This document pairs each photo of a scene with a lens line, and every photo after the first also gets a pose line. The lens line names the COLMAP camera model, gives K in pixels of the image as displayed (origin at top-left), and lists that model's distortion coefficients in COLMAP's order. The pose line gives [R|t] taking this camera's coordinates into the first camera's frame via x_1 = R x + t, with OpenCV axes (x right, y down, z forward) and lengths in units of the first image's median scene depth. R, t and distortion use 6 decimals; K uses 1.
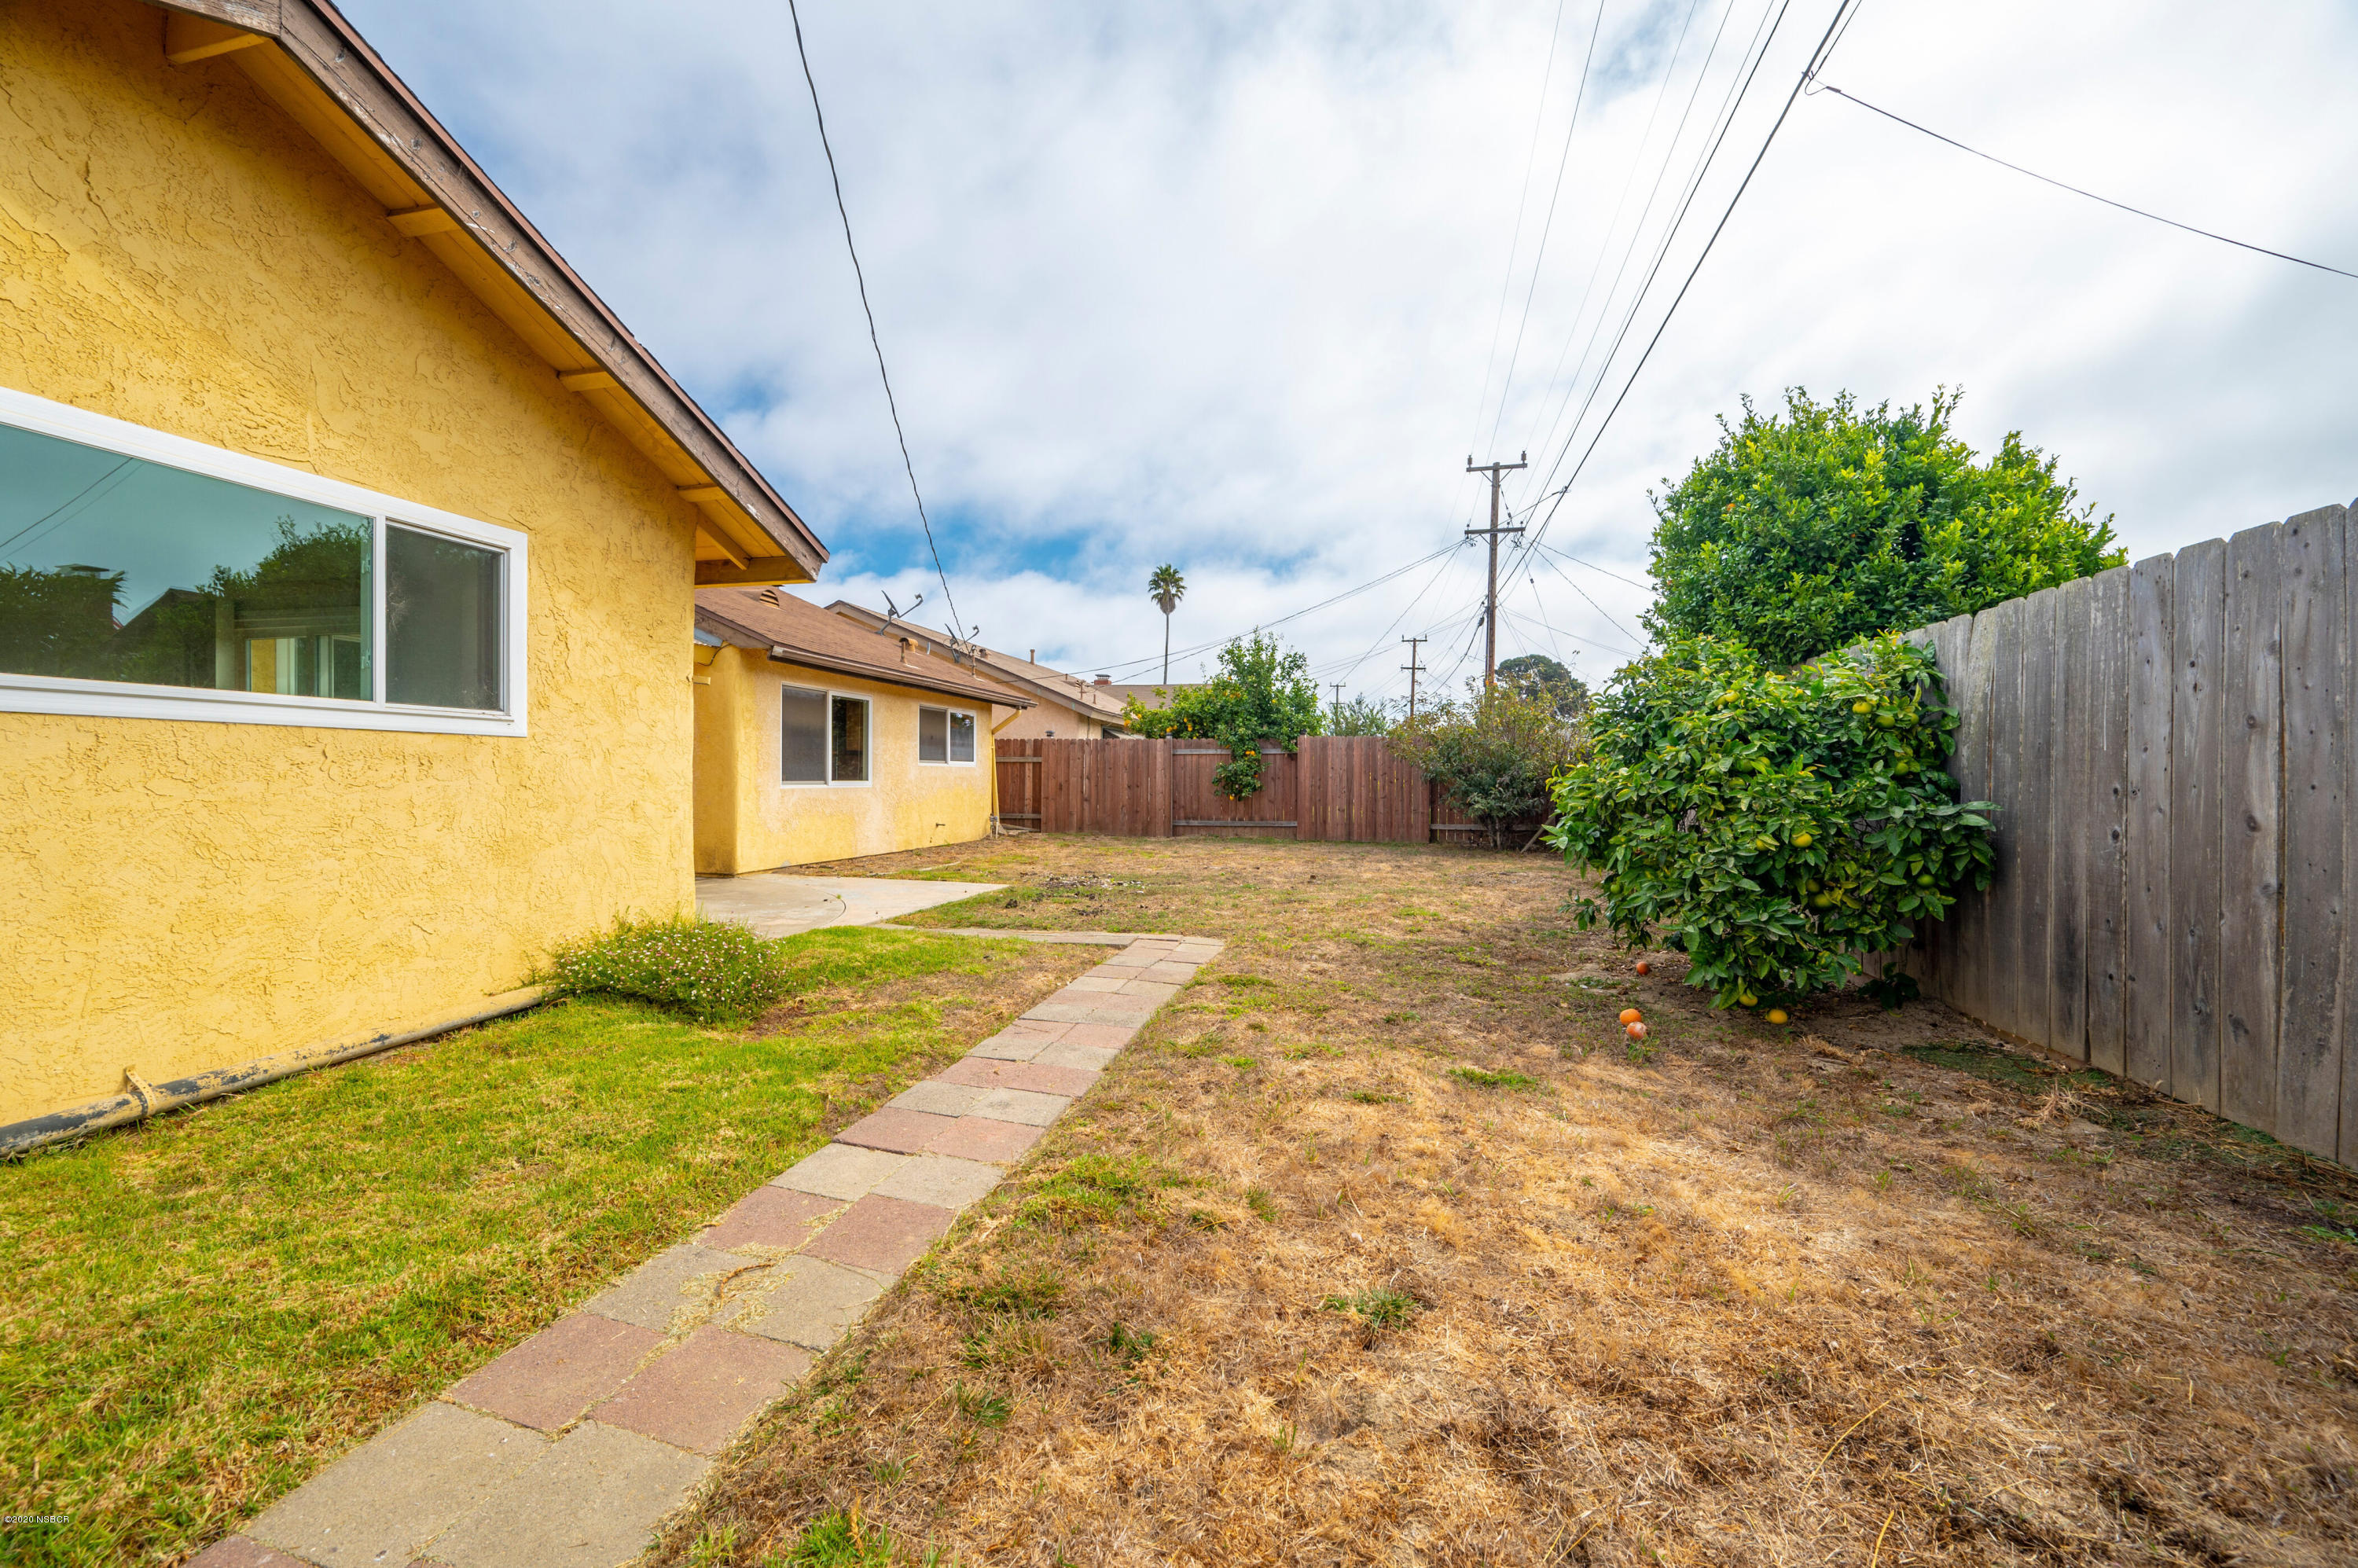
lens RADIAL K [[925.8, 0, 1181.4], [0, 925.8, 784.1], [0, 0, 1]] dist [-0.000878, 0.000153]
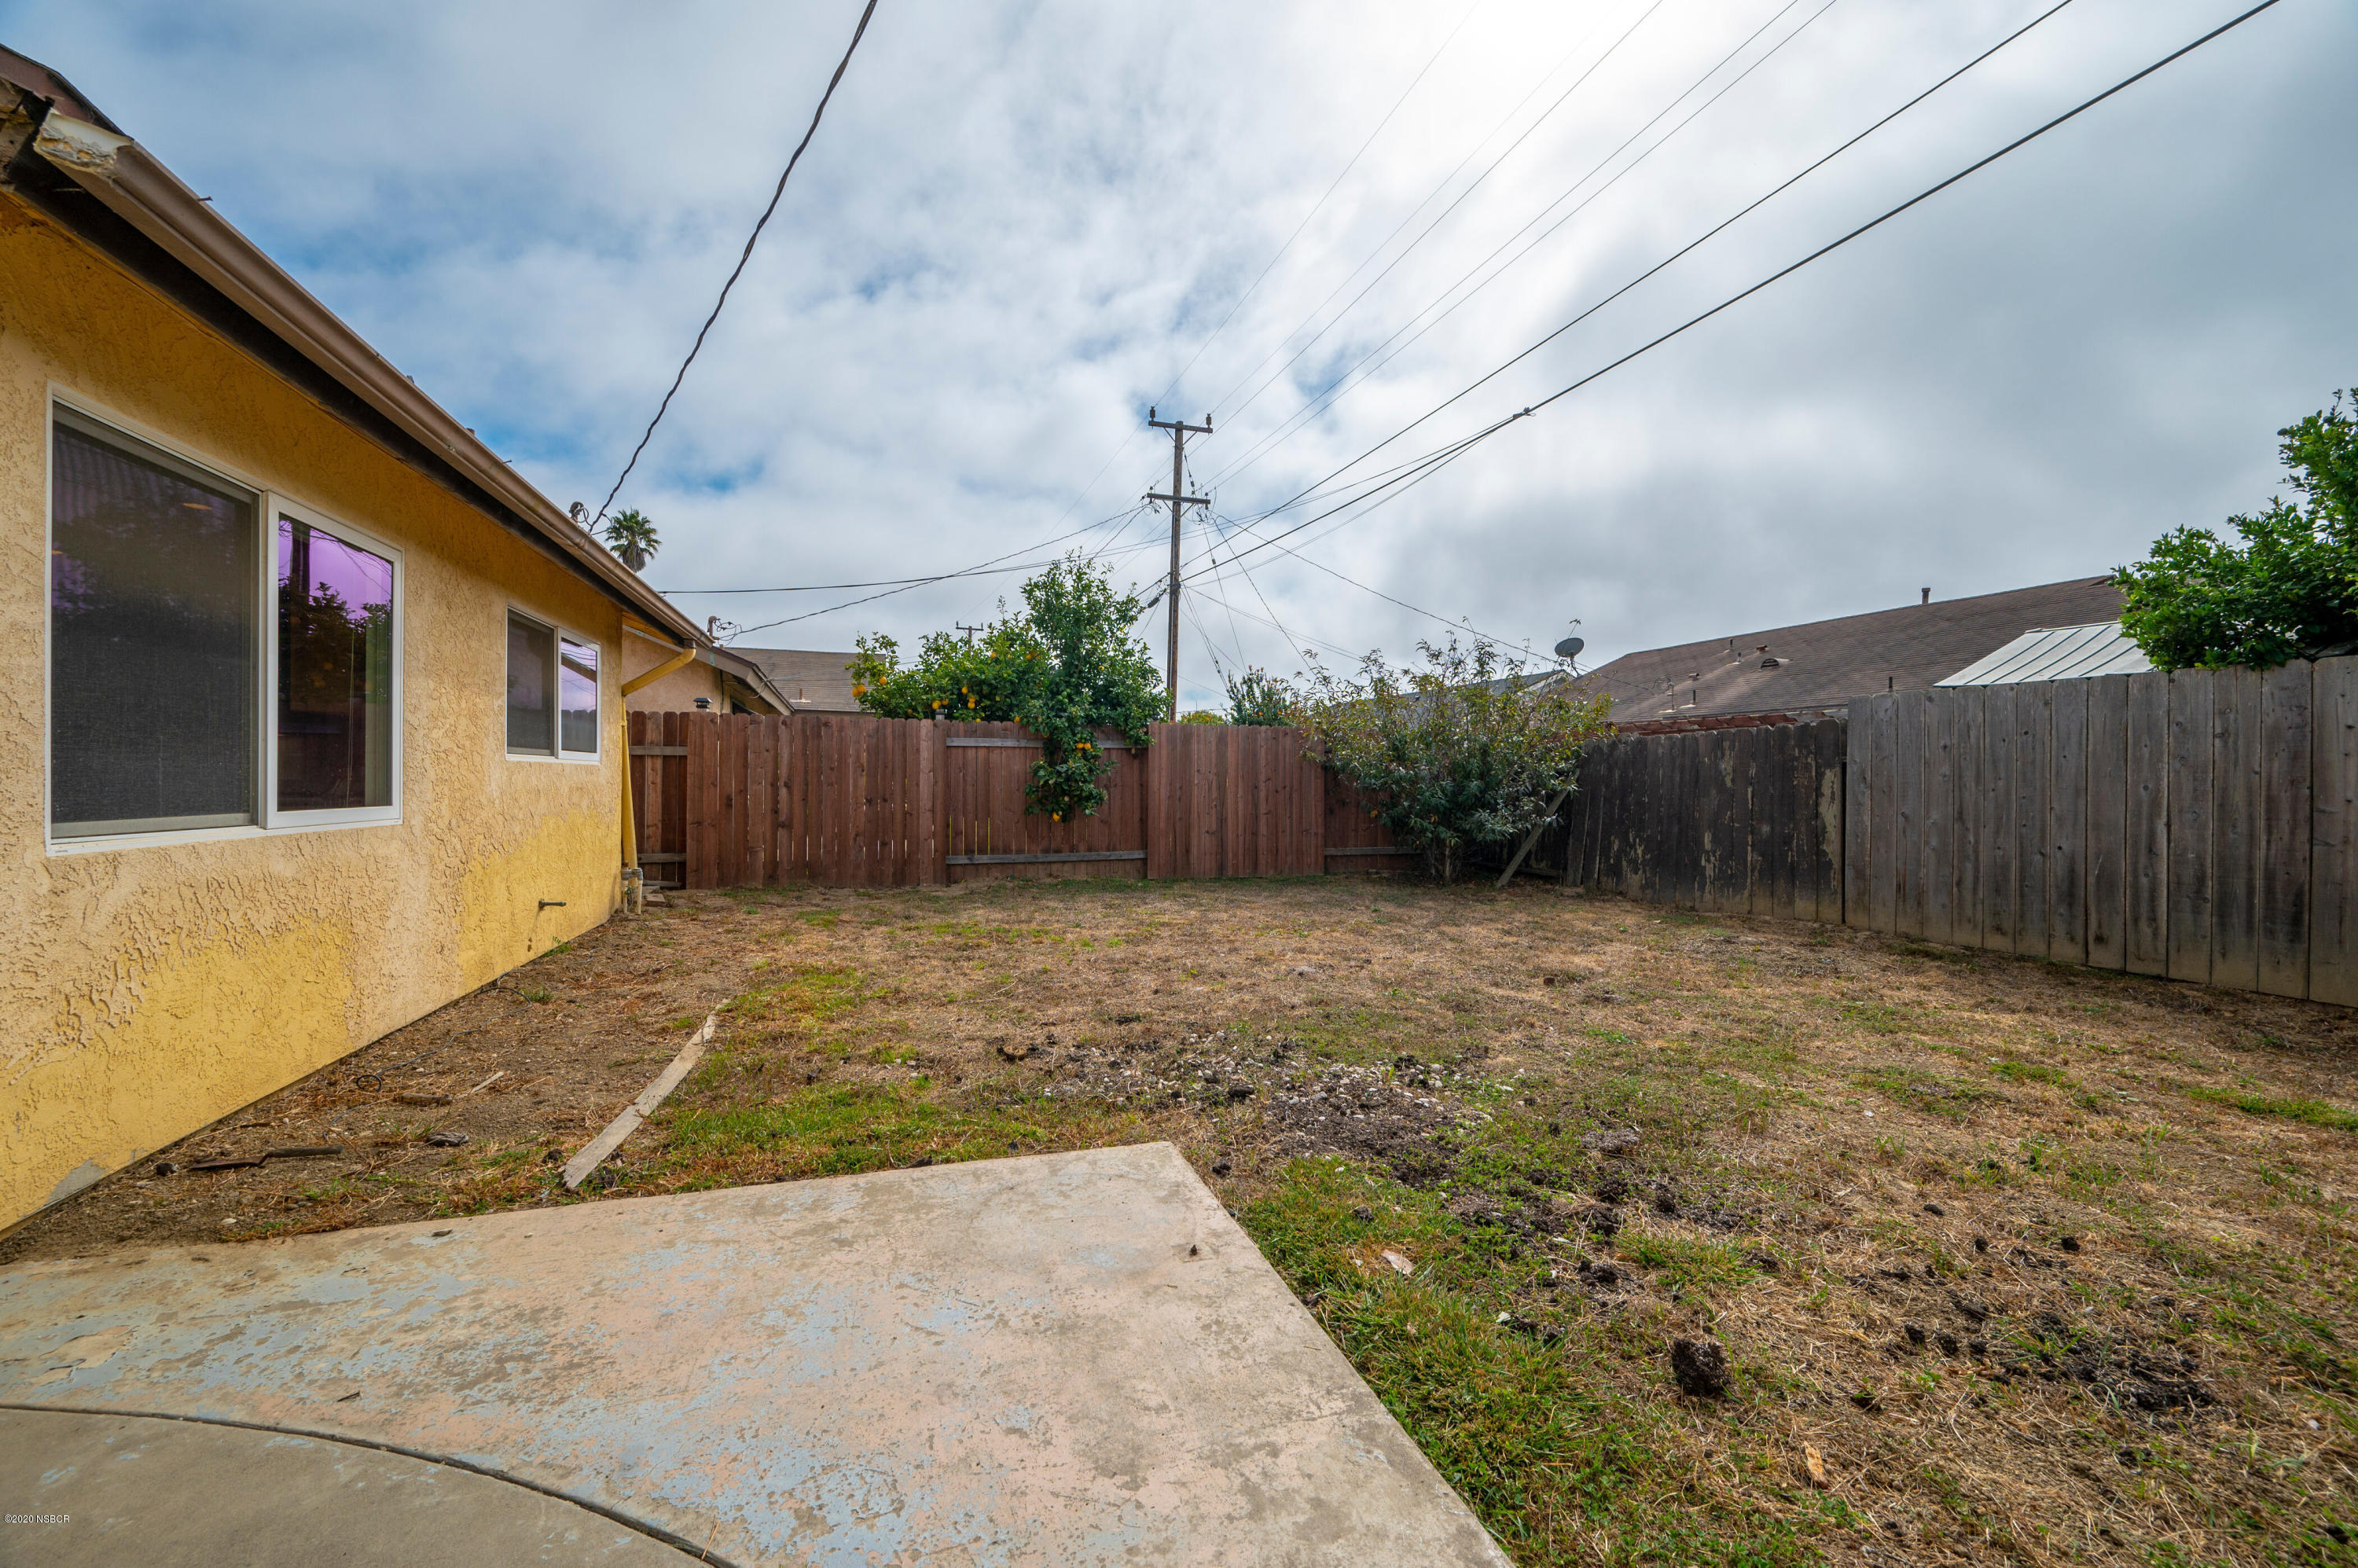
lens RADIAL K [[925.8, 0, 1181.4], [0, 925.8, 784.1], [0, 0, 1]] dist [-0.000878, 0.000153]
pose [[0.850146, -0.001678, 0.526544, -0.207195], [0.001058, 0.999998, 0.001479, -0.008593], [-0.526546, -0.000700, 0.850146, 0.435597]]
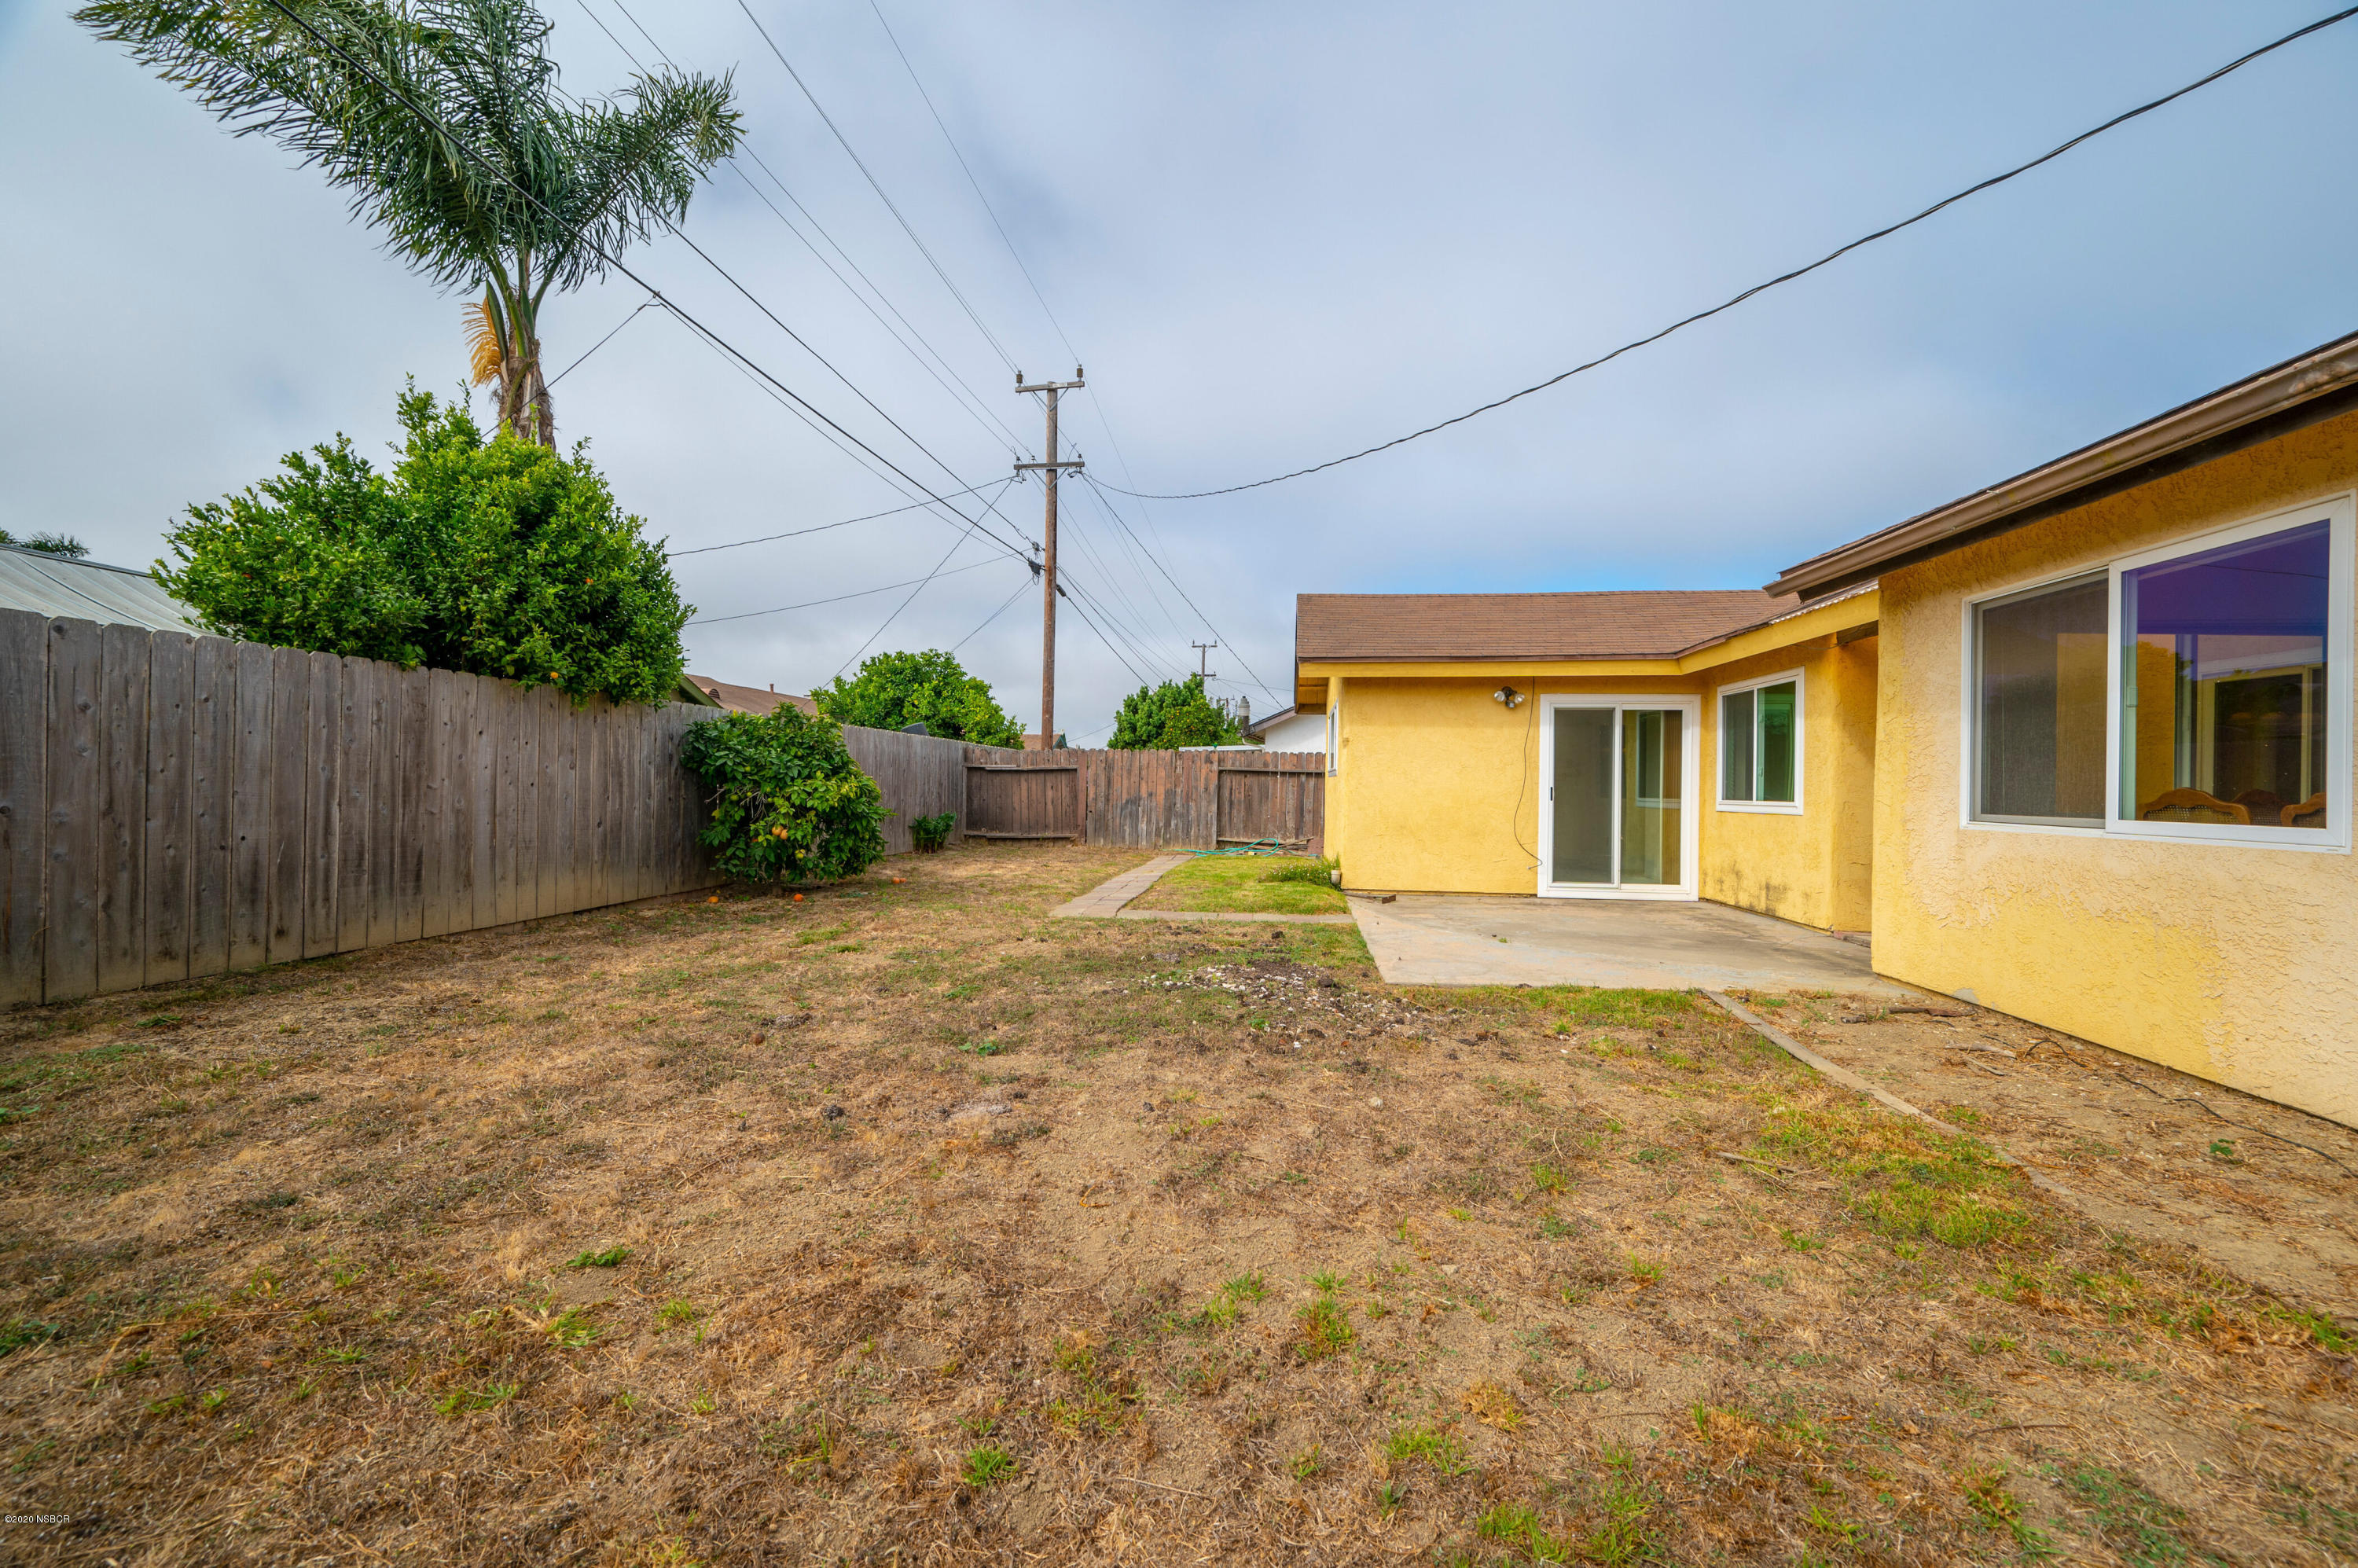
lens RADIAL K [[925.8, 0, 1181.4], [0, 925.8, 784.1], [0, 0, 1]] dist [-0.000878, 0.000153]
pose [[-0.992349, -0.018077, -0.122132, 0.009213], [-0.018879, 0.999807, 0.005411, -0.008513], [0.122011, 0.007675, -0.992499, 0.927839]]
